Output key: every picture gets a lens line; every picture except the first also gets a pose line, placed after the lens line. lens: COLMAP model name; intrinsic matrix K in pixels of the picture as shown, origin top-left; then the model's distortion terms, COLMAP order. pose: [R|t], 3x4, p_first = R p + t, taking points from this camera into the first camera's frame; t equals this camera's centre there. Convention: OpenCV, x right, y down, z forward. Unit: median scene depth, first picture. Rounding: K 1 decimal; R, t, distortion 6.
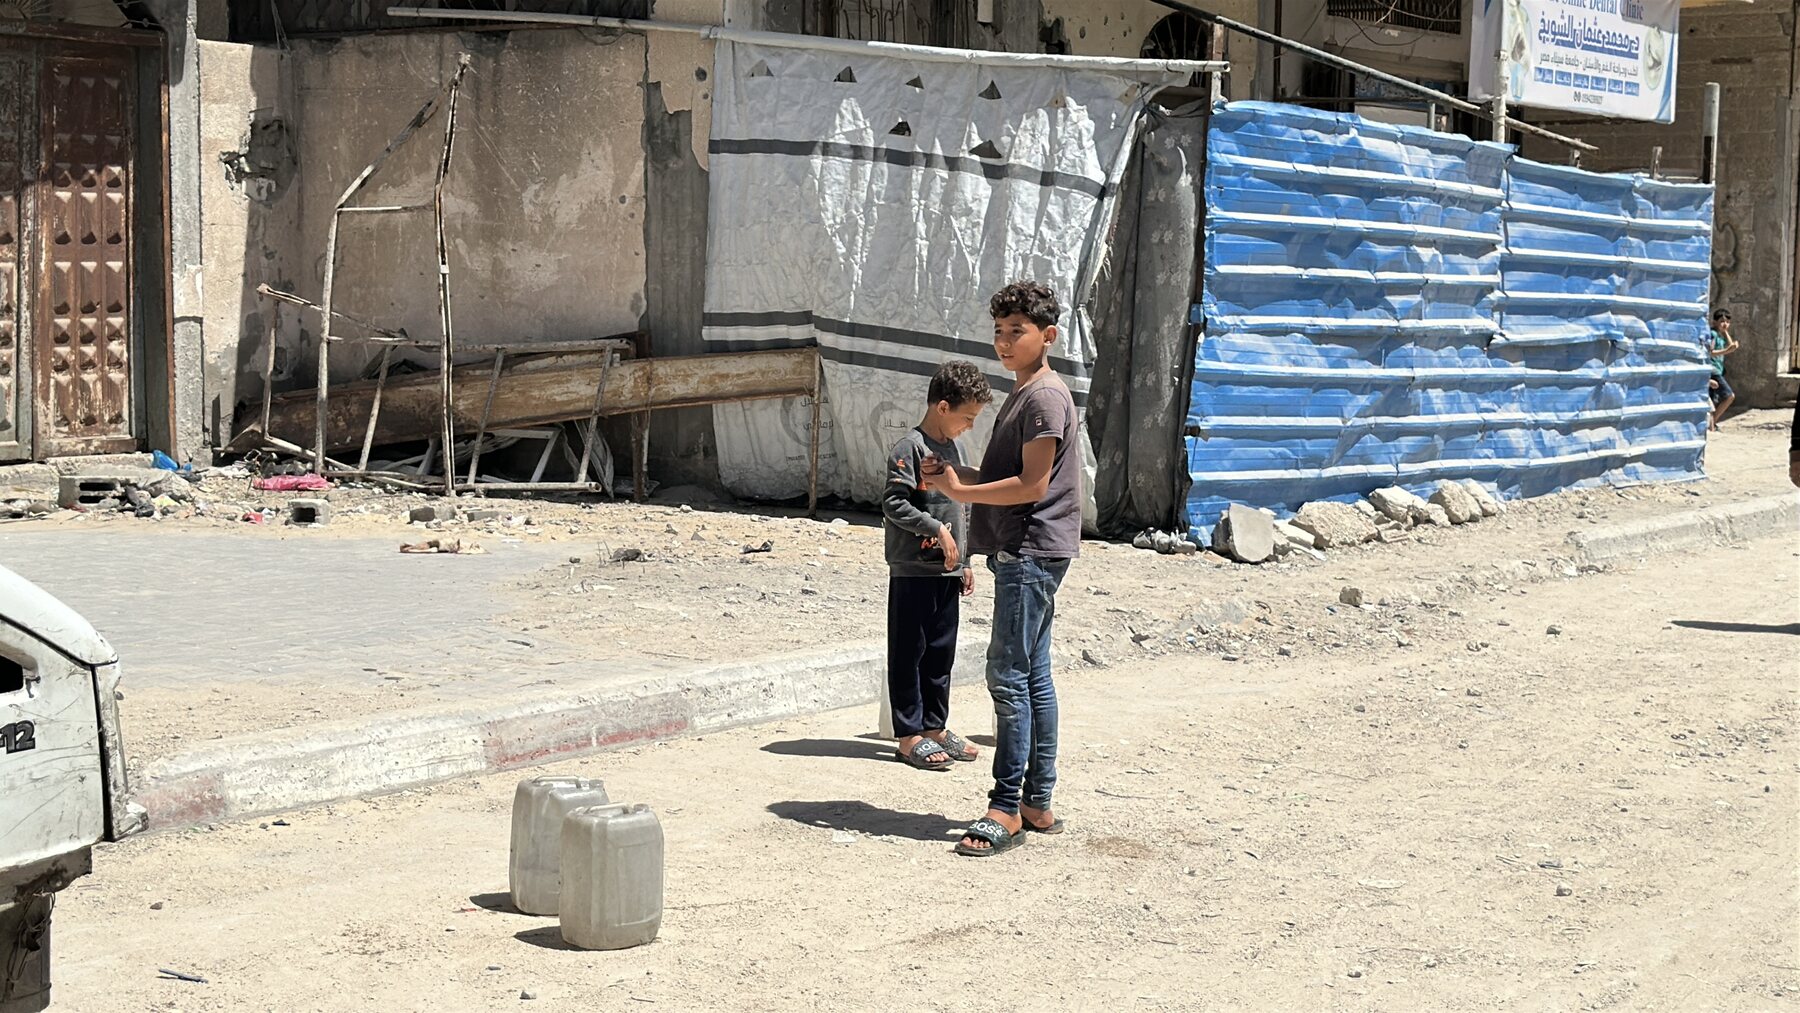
lens RADIAL K [[2814.0, 0, 901.0], [0, 2814.0, 507.1], [0, 0, 1]] dist [0.100406, 0.000000]
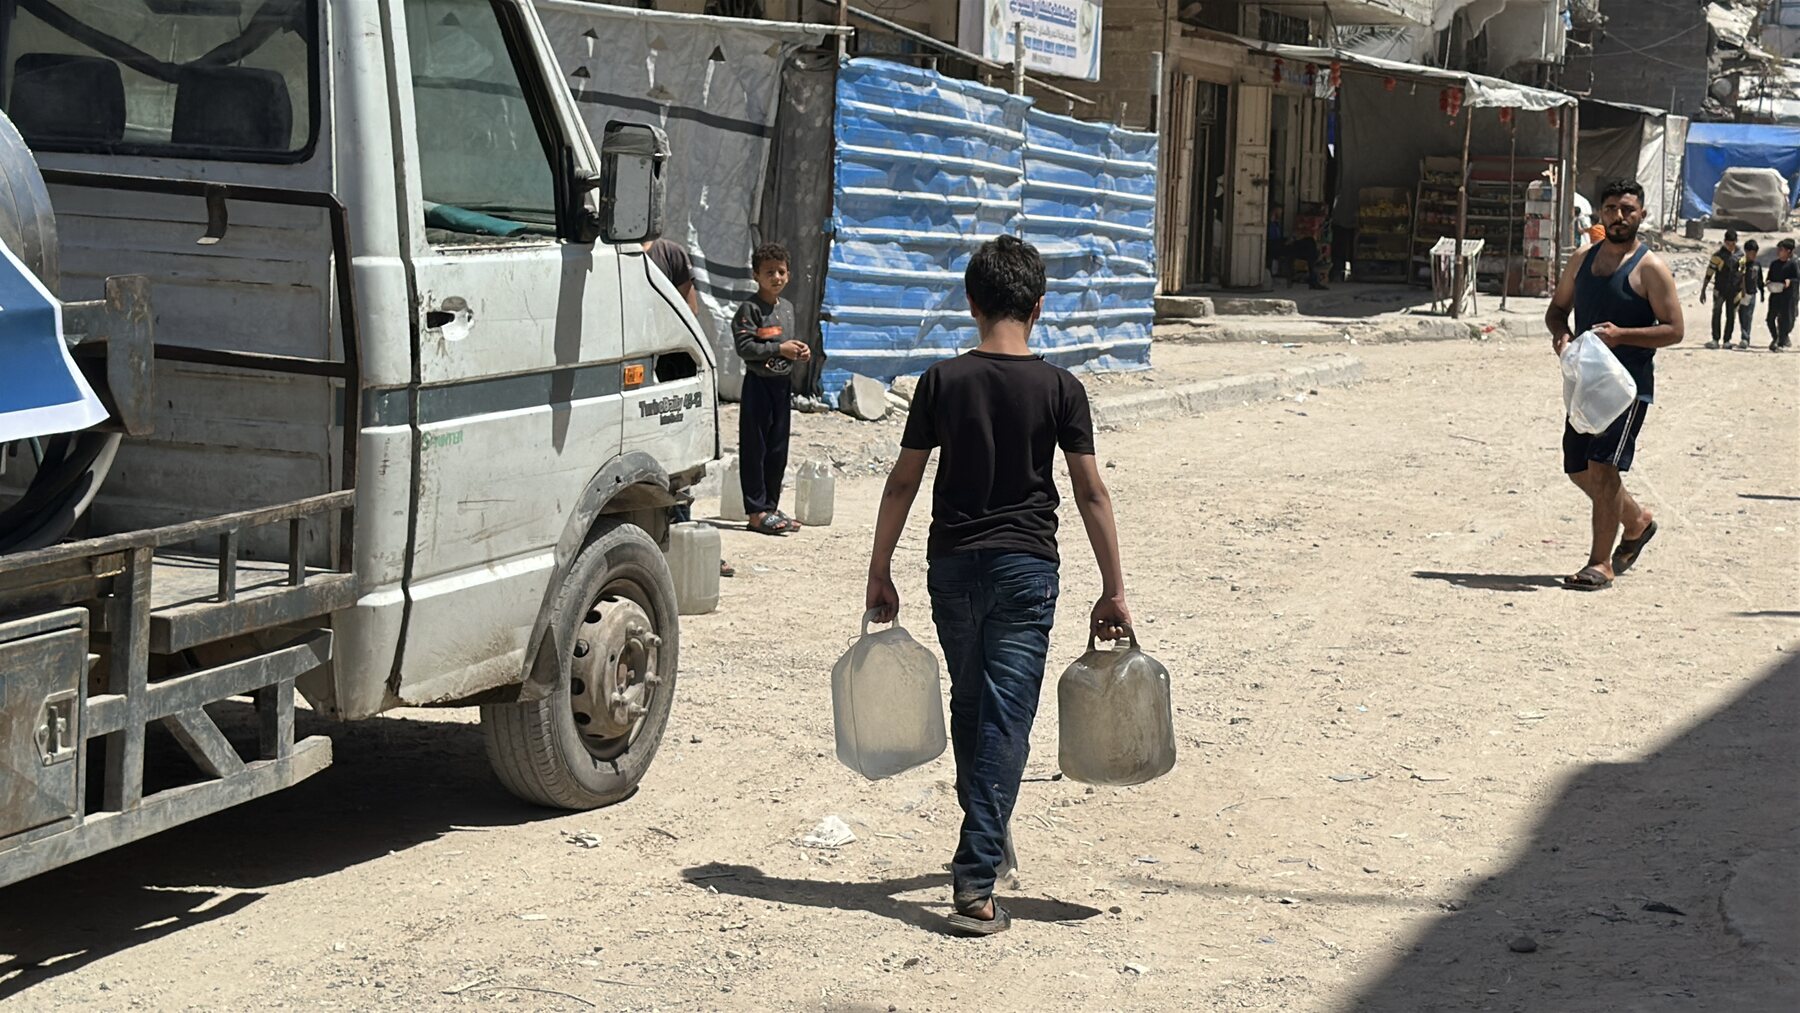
lens RADIAL K [[2814.0, 0, 898.7], [0, 2814.0, 507.4], [0, 0, 1]] dist [0.100406, 0.000000]
pose [[0.970135, -0.009555, 0.242376, -0.162510], [0.004084, 0.999726, 0.023065, 0.027932], [-0.242529, -0.021386, 0.969908, -0.230419]]
